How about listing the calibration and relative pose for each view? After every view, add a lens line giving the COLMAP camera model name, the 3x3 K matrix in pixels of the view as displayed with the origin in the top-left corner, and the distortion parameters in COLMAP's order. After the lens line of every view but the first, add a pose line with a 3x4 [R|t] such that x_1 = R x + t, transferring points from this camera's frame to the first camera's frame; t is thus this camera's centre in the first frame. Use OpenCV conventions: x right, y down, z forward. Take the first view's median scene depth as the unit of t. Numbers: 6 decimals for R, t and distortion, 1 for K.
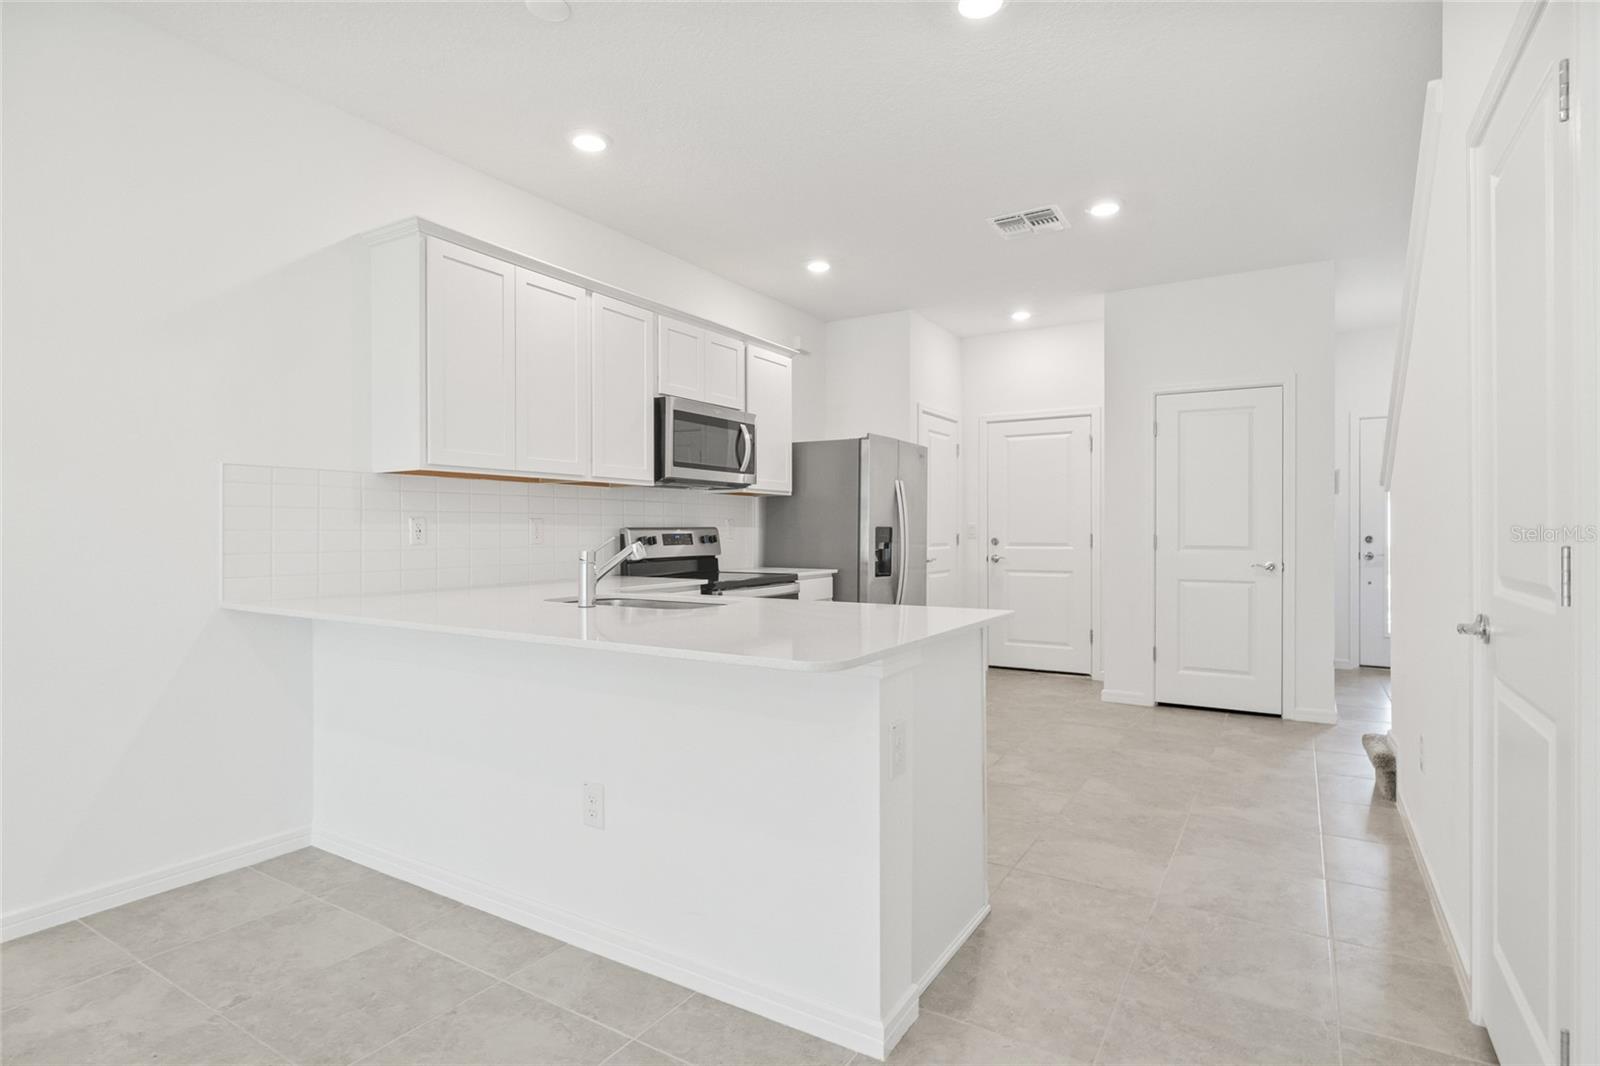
lens RADIAL K [[787.2, 0, 795.9], [0, 787.2, 532.7], [0, 0, 1]] dist [-0.009250, 0.001773]
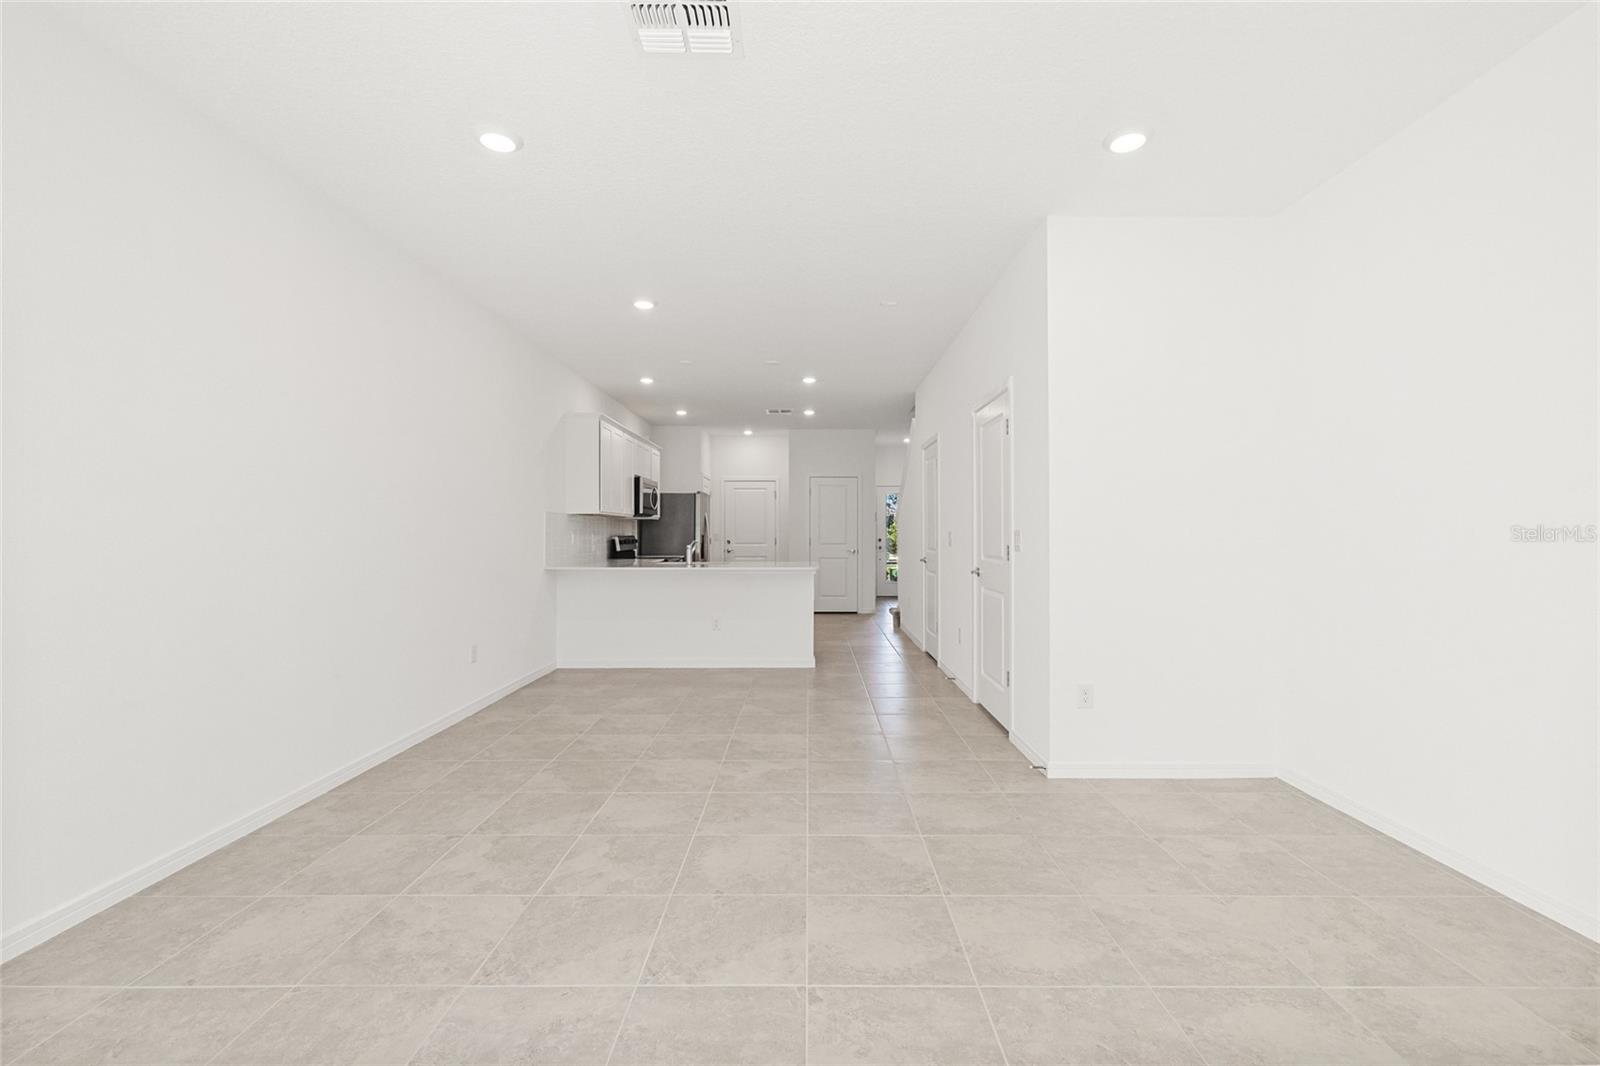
lens RADIAL K [[678.3, 0, 805.4], [0, 678.3, 530.7], [0, 0, 1]] dist [0.003868, -0.001036]
pose [[0.845389, 0.001907, 0.534148, -0.793914], [0.002058, 0.999975, -0.006828, -0.008035], [-0.534148, 0.006871, 0.845363, -0.860779]]
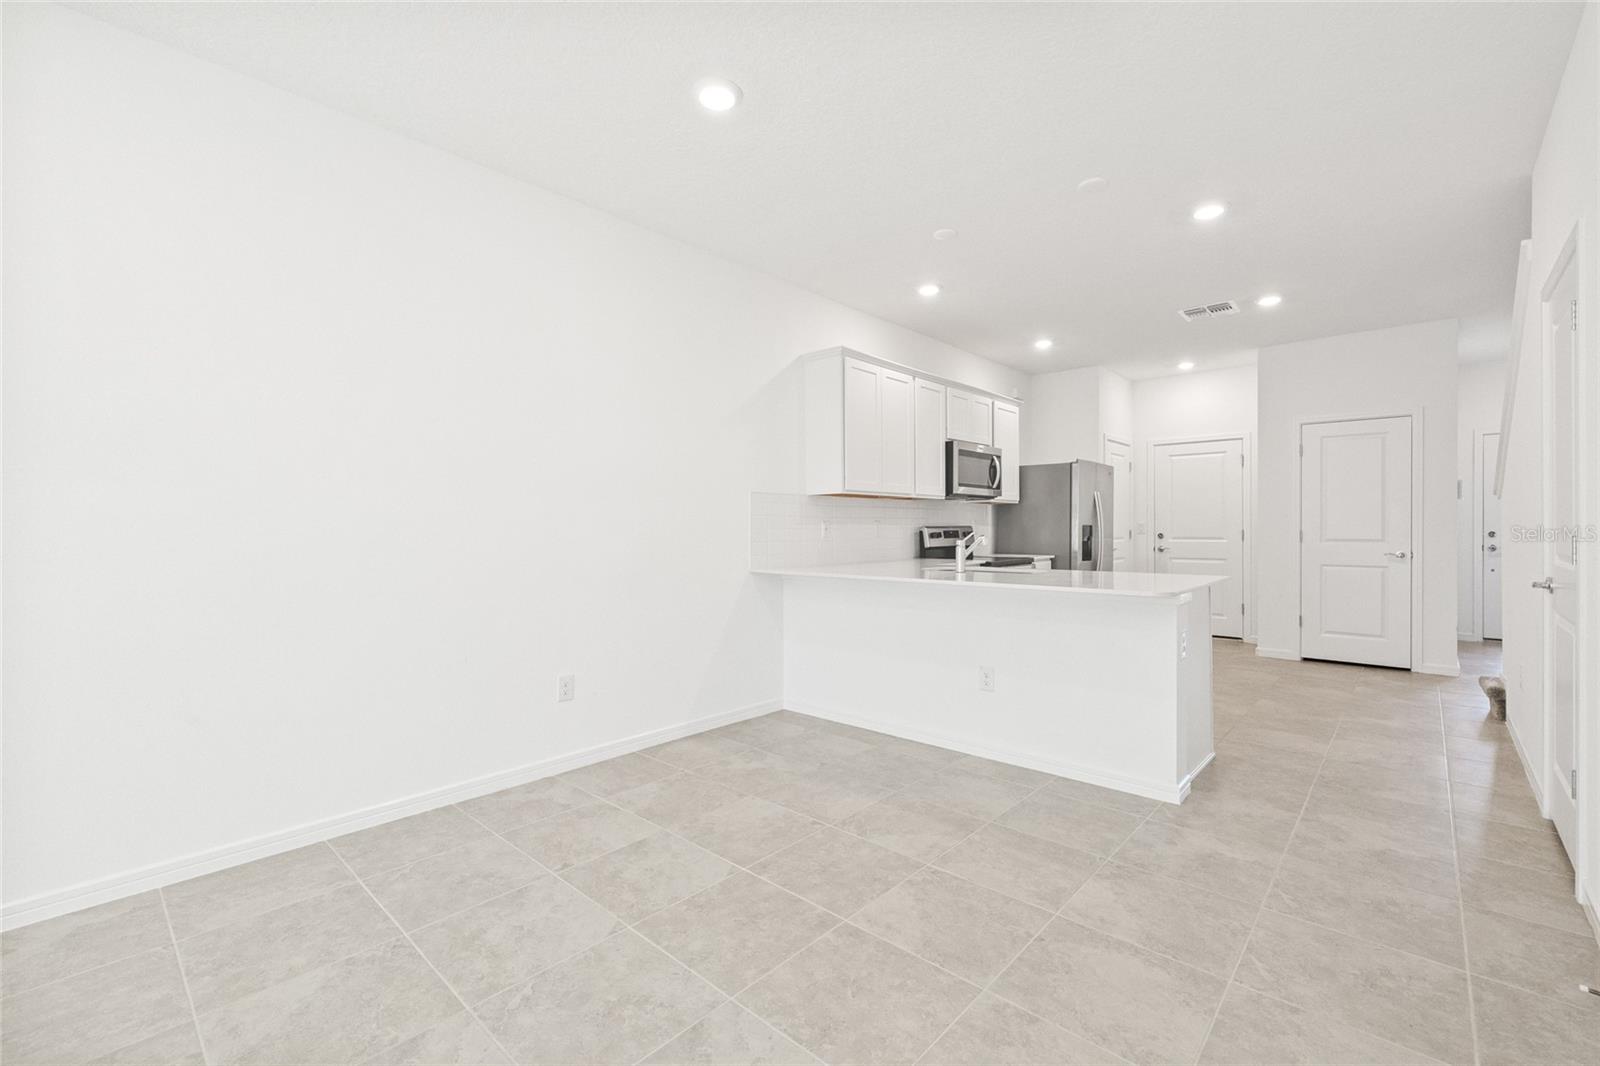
lens RADIAL K [[678.3, 0, 811.2], [0, 678.3, 531.2], [0, 0, 1]] dist [0.003868, -0.001036]
pose [[0.986466, -0.001283, -0.163960, -0.221841], [0.001617, 0.999997, 0.001905, -0.000324], [0.163957, -0.002145, 0.986465, -0.345742]]
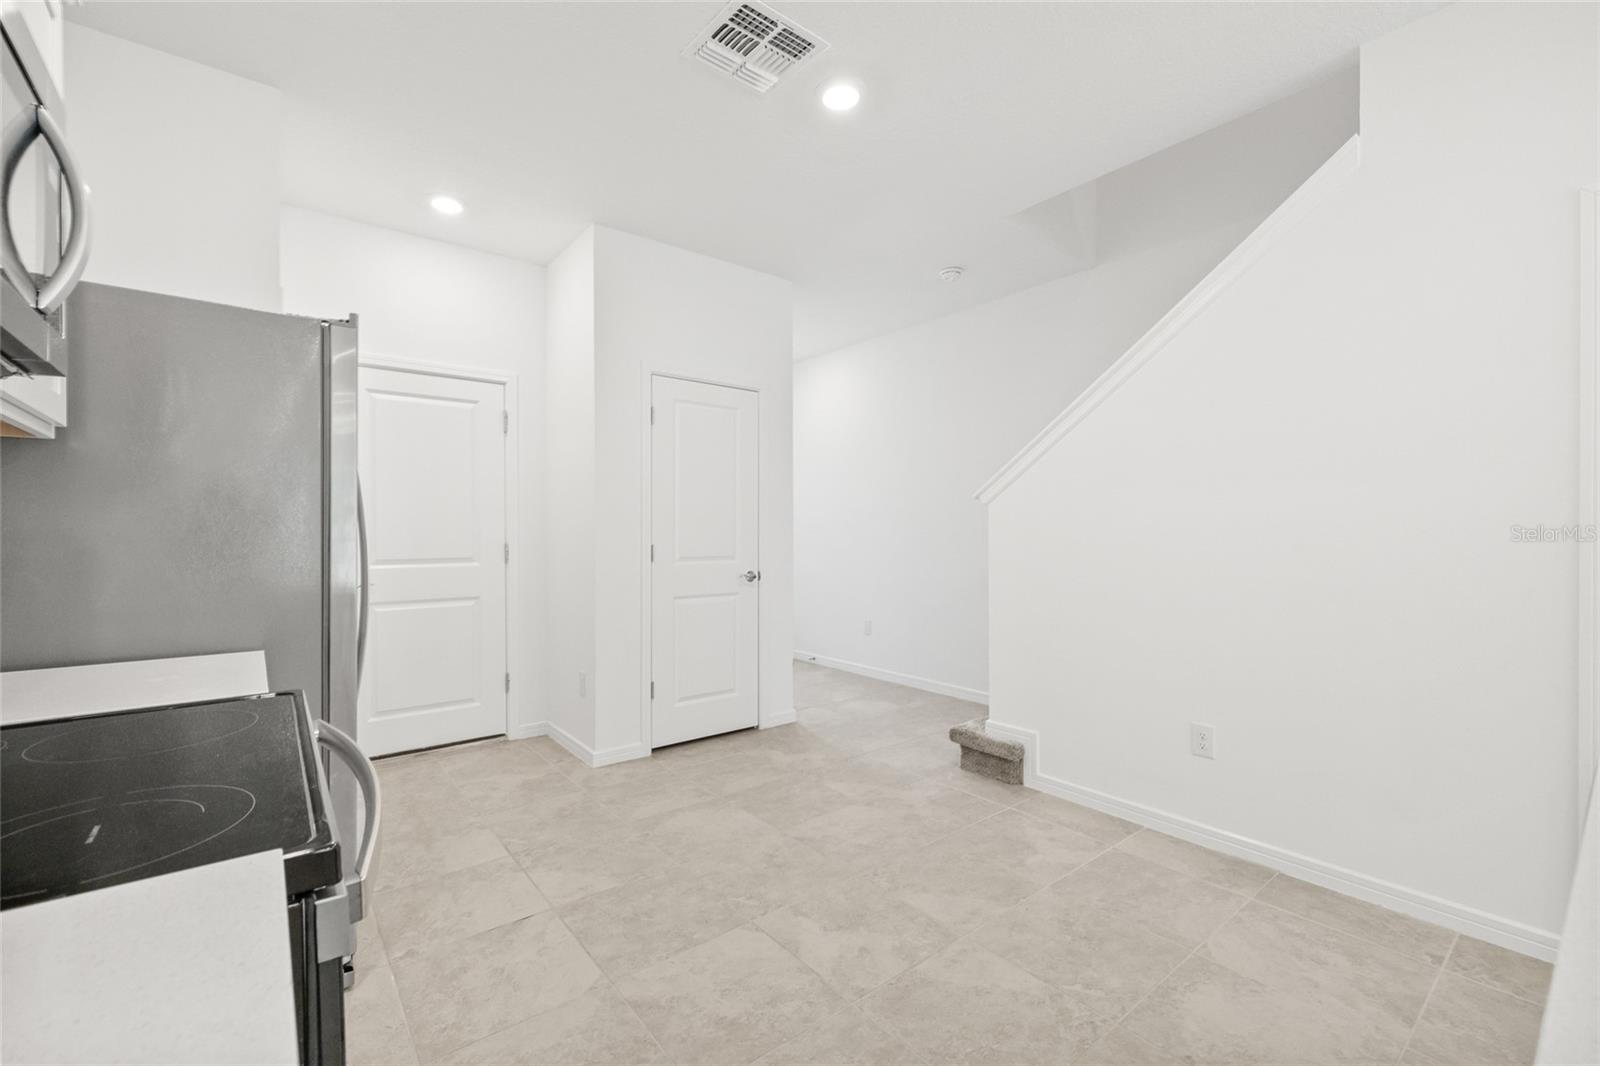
lens RADIAL K [[678.3, 0, 786.0], [0, 678.3, 536.1], [0, 0, 1]] dist [0.003868, -0.001036]
pose [[0.339164, -0.001746, 0.940725, -0.209499], [0.004643, 0.999989, 0.000182, -0.007798], [-0.940716, 0.004306, 0.339169, 0.824025]]
